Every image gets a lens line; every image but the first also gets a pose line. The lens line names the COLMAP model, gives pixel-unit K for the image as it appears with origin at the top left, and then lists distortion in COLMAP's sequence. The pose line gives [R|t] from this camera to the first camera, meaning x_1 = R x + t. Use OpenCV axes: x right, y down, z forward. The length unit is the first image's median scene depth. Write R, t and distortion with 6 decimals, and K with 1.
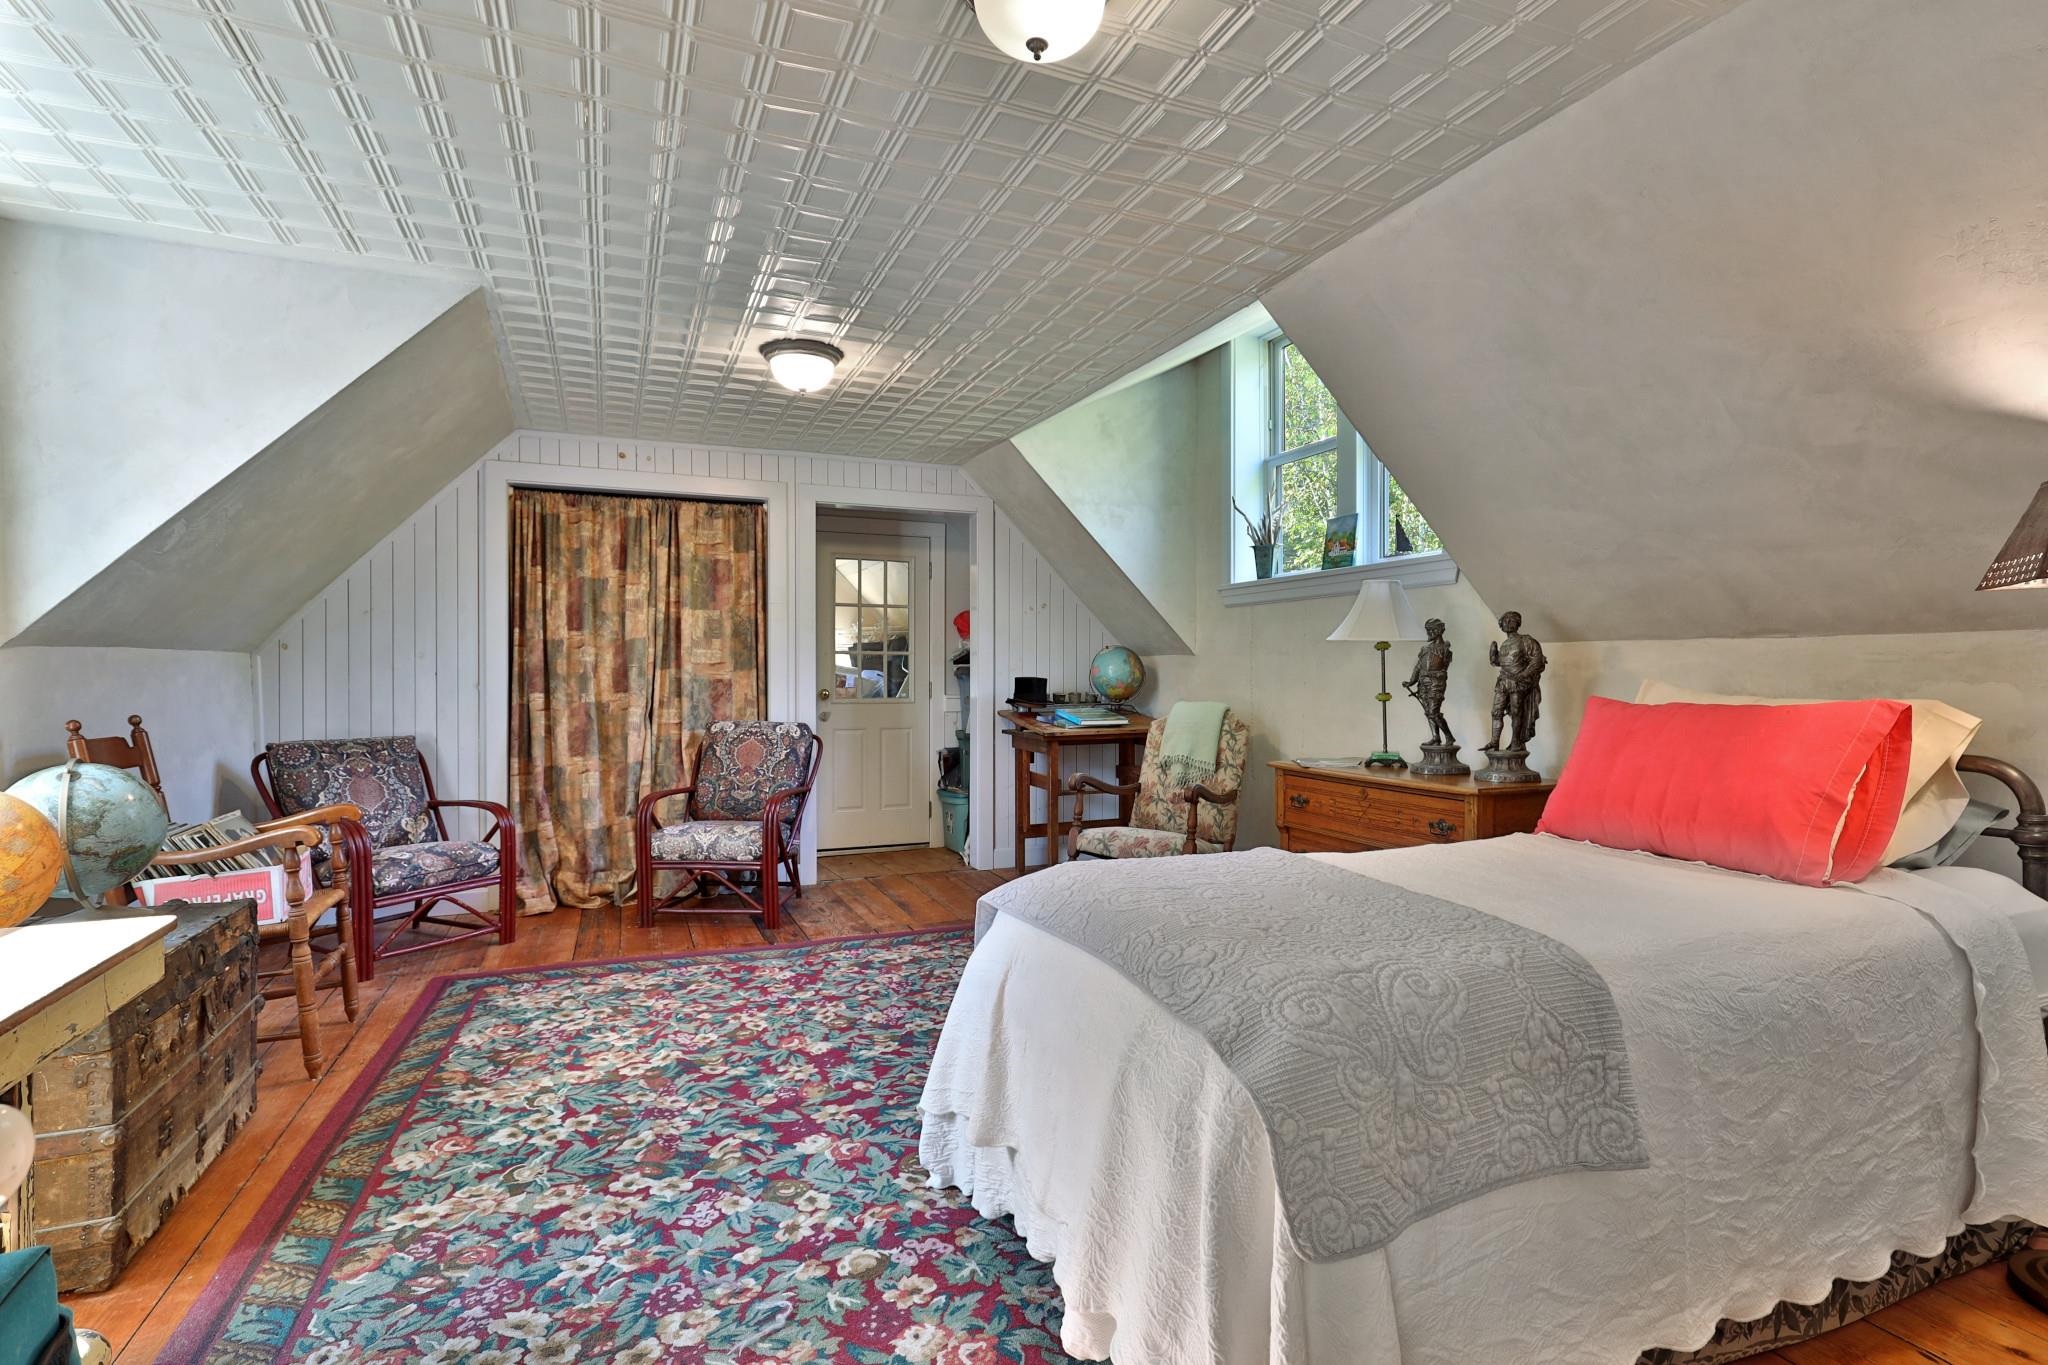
lens RADIAL K [[988.1, 0, 1029.0], [0, 988.1, 677.1], [0, 0, 1]] dist [-0.001815, -0.000051]
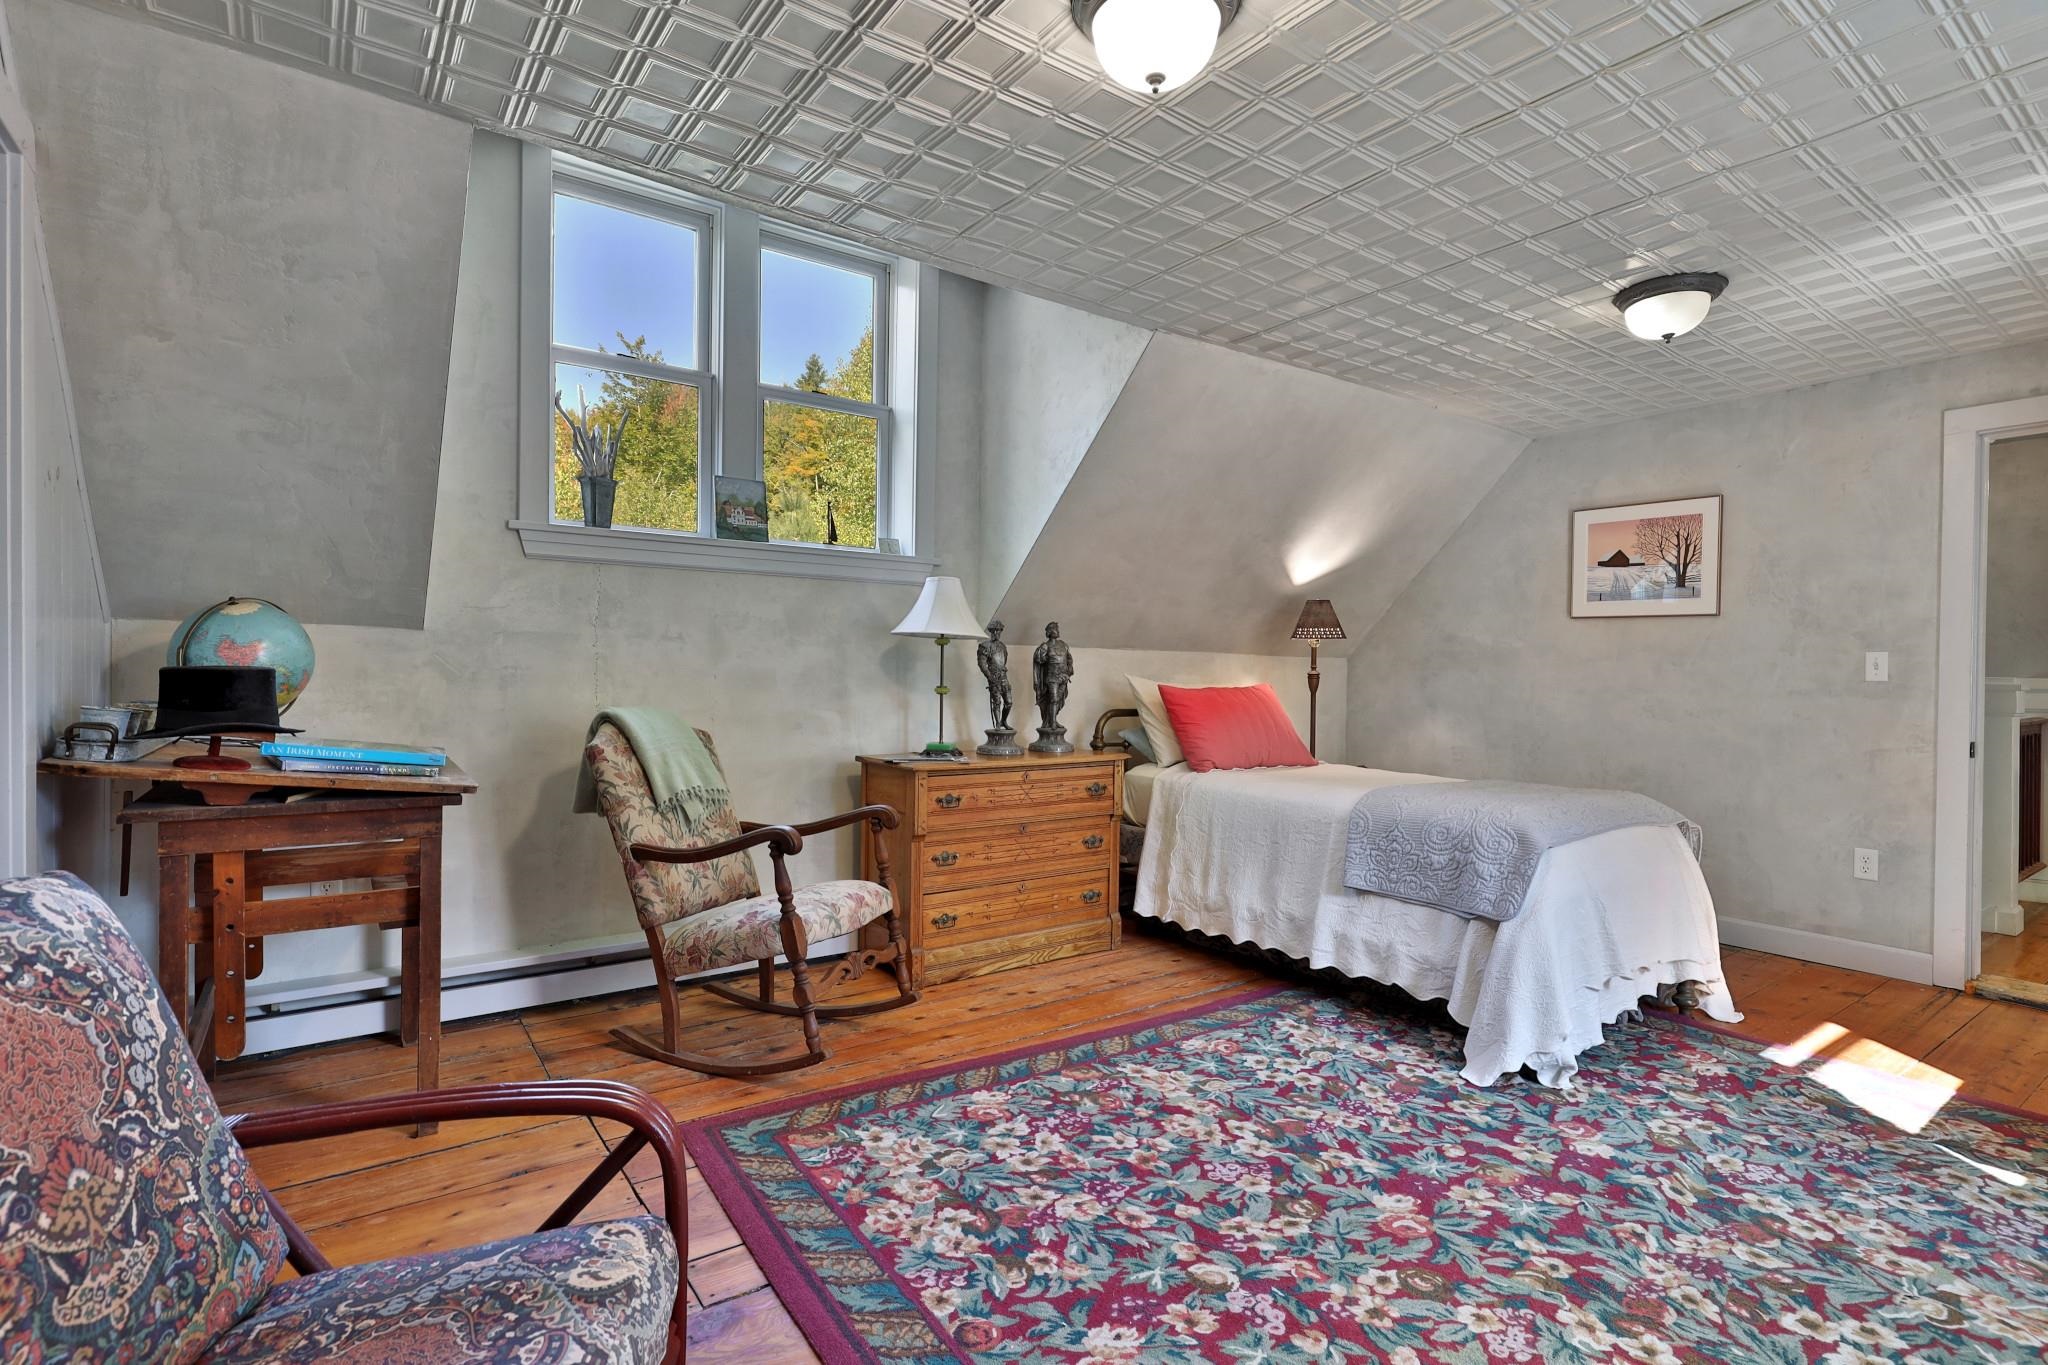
lens RADIAL K [[988.1, 0, 1030.0], [0, 988.1, 682.6], [0, 0, 1]] dist [-0.001815, -0.000051]
pose [[-0.227607, -0.012334, 0.973675, -0.927556], [-0.005390, 0.999920, 0.011406, -0.000351], [-0.973738, -0.002652, -0.227656, 1.575769]]
